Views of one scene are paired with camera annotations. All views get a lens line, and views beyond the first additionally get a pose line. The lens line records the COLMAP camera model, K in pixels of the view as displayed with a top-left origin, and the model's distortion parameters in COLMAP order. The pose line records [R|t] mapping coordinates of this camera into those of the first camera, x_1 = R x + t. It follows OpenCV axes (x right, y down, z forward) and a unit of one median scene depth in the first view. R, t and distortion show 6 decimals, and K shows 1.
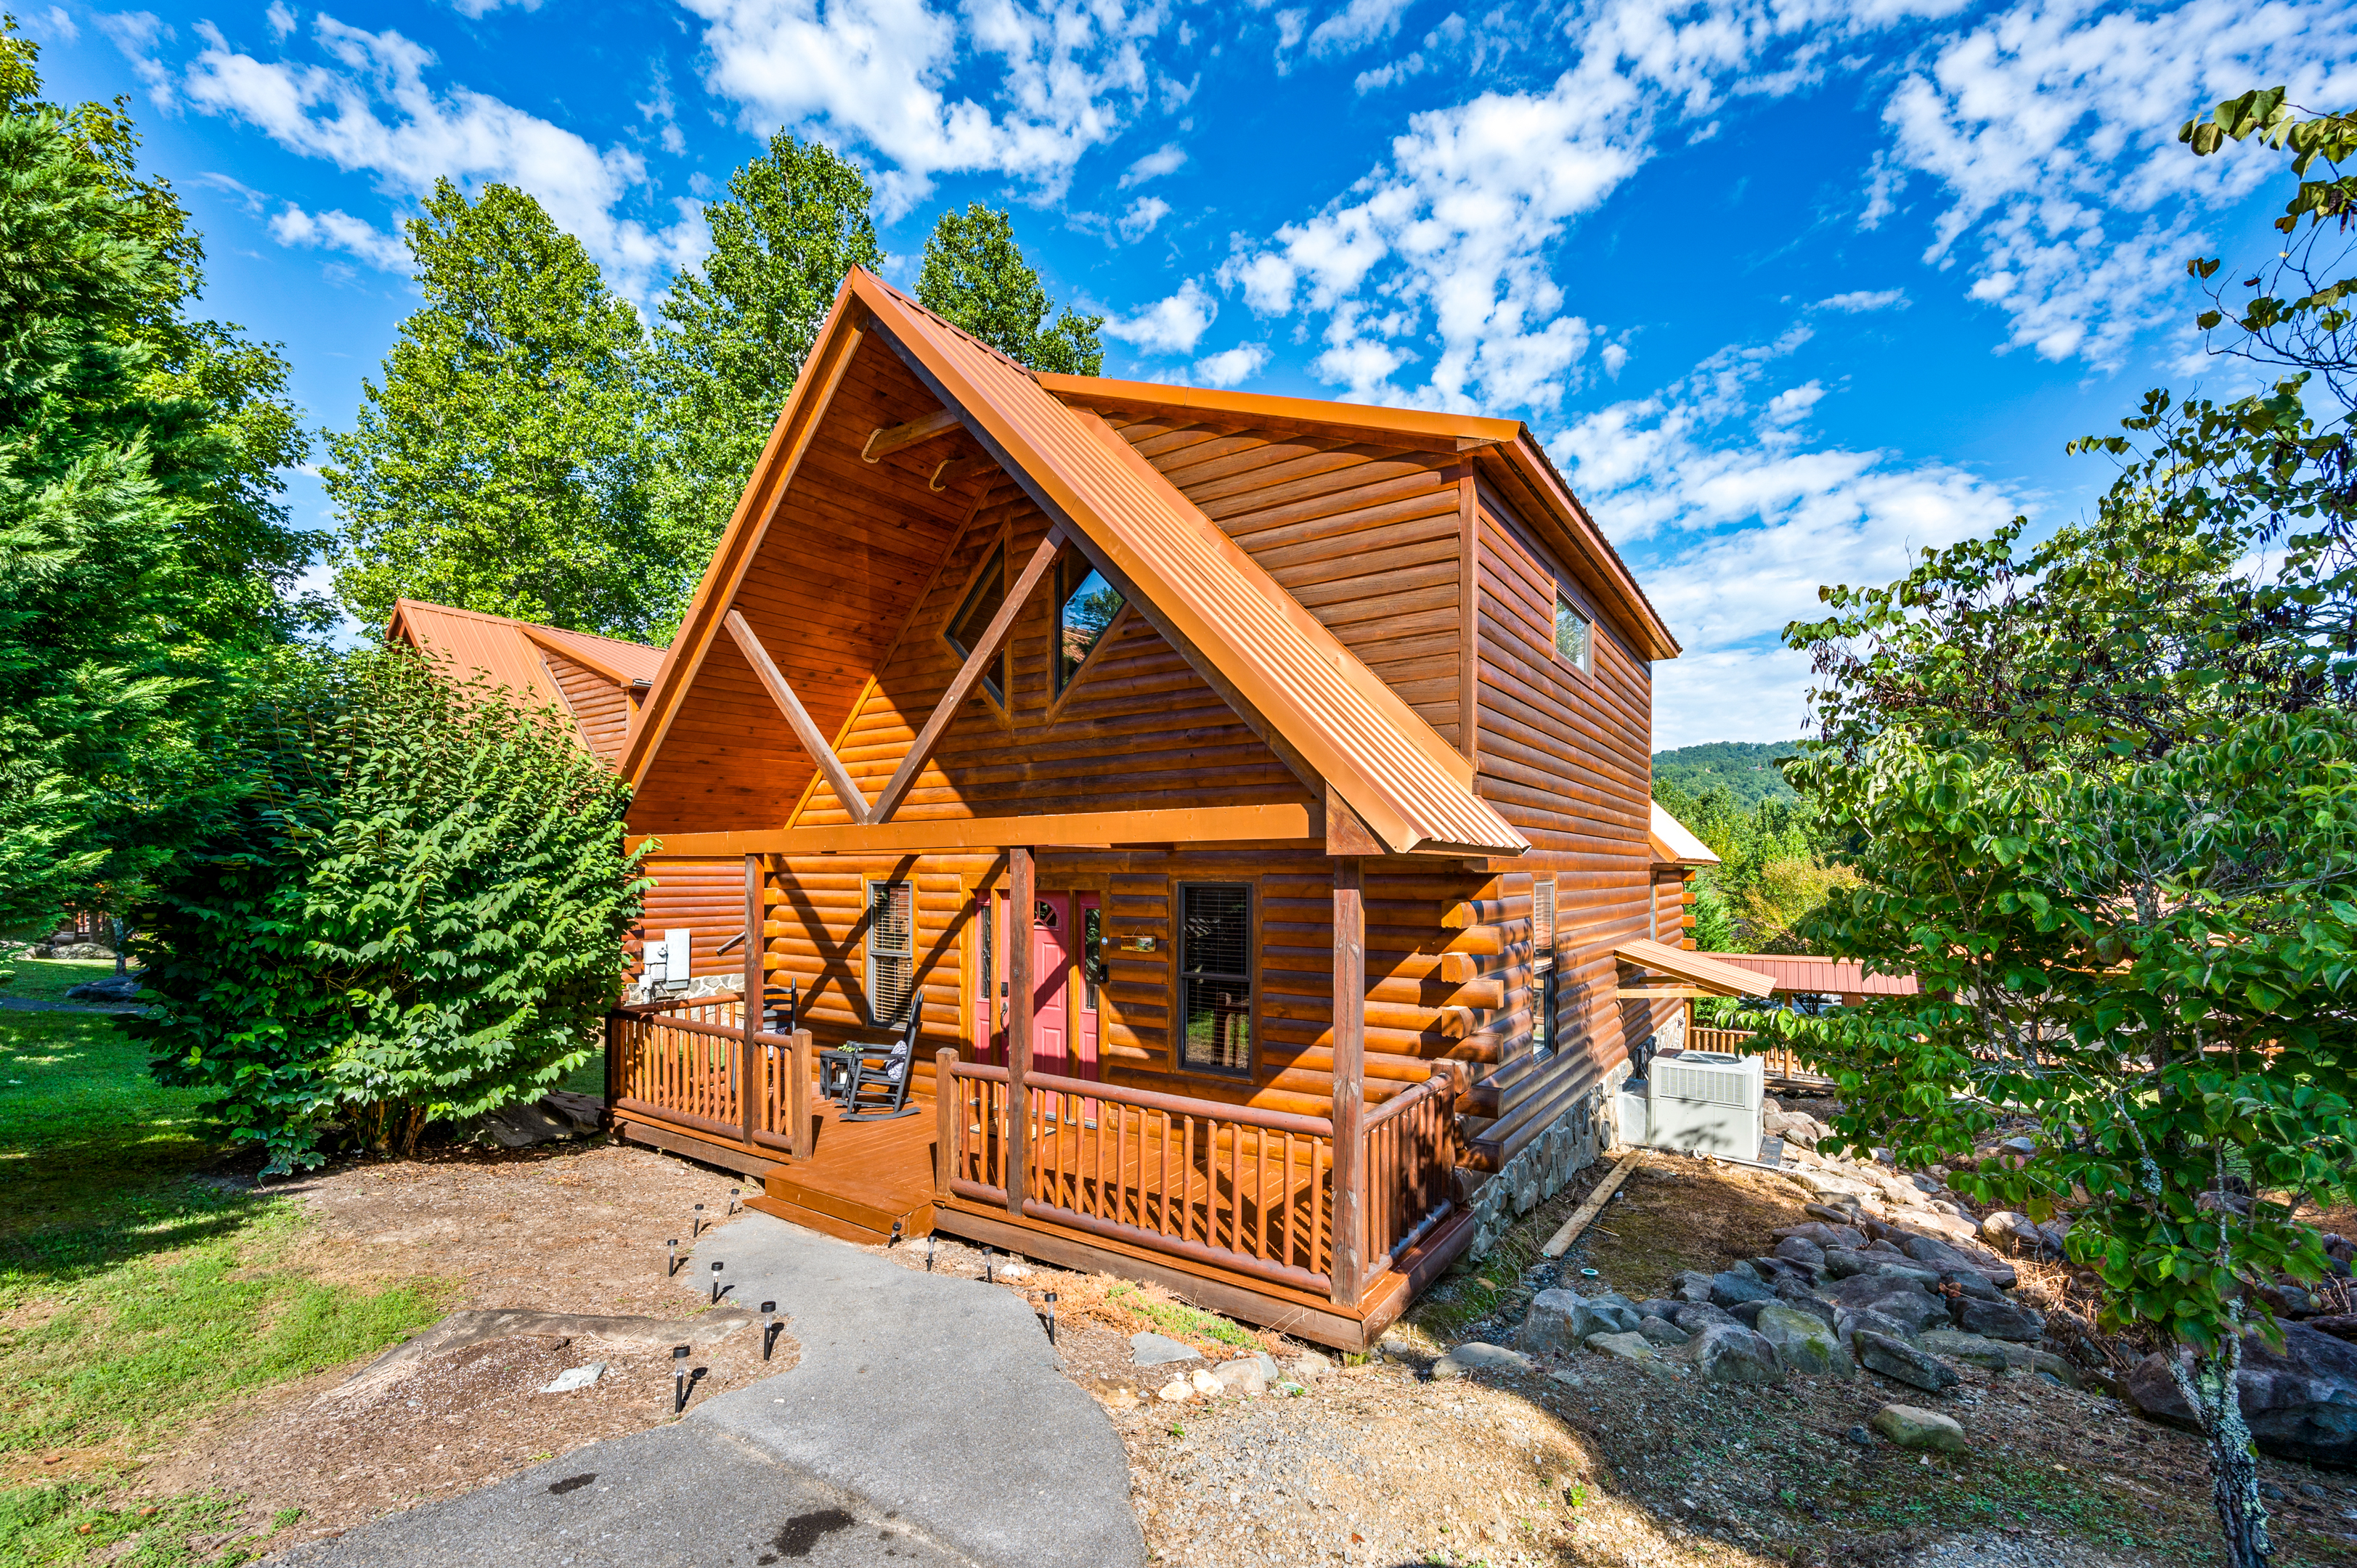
lens RADIAL K [[971.4, 0, 1167.6], [0, 971.4, 815.5], [0, 0, 1]] dist [-0.001006, 0.000347]
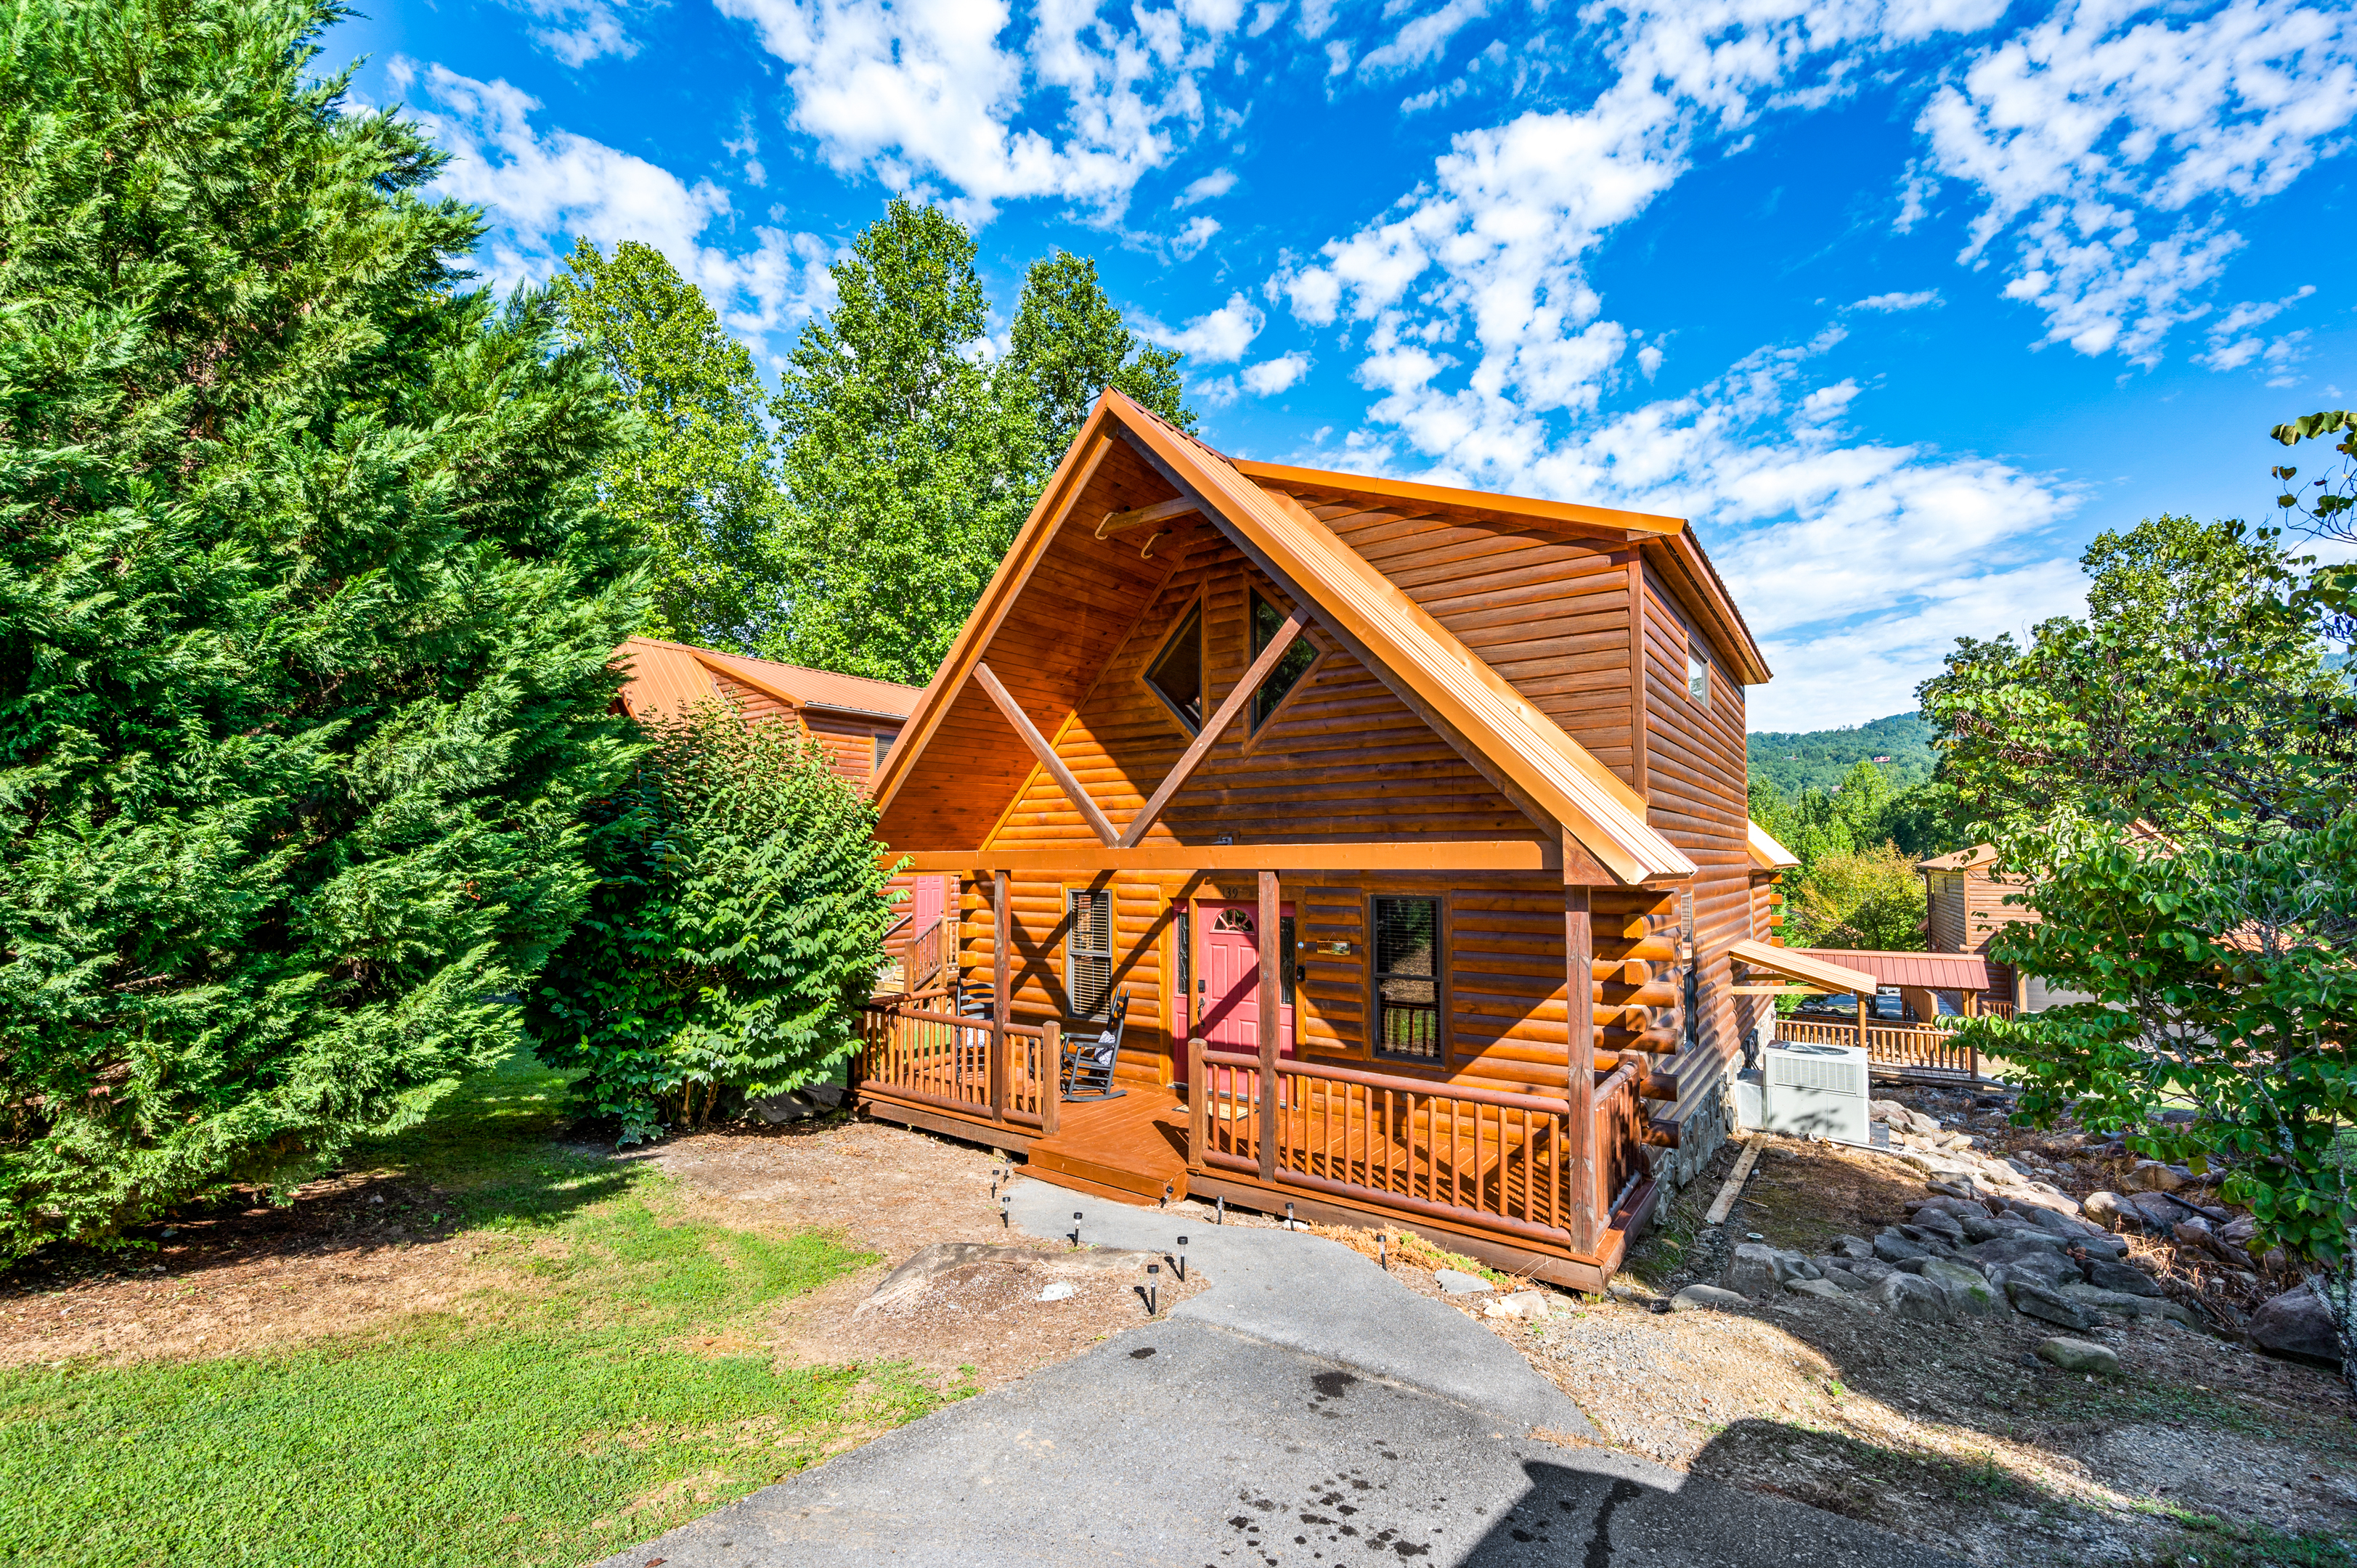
lens RADIAL K [[956.1, 0, 1178.5], [0, 956.1, 784.0], [0, 0, 1]] dist [-0.000132, -0.000236]
pose [[0.999675, -0.002325, -0.025392, -0.144462], [0.001749, 0.999742, -0.022648, -0.028587], [0.025439, 0.022596, 0.999421, -0.109973]]
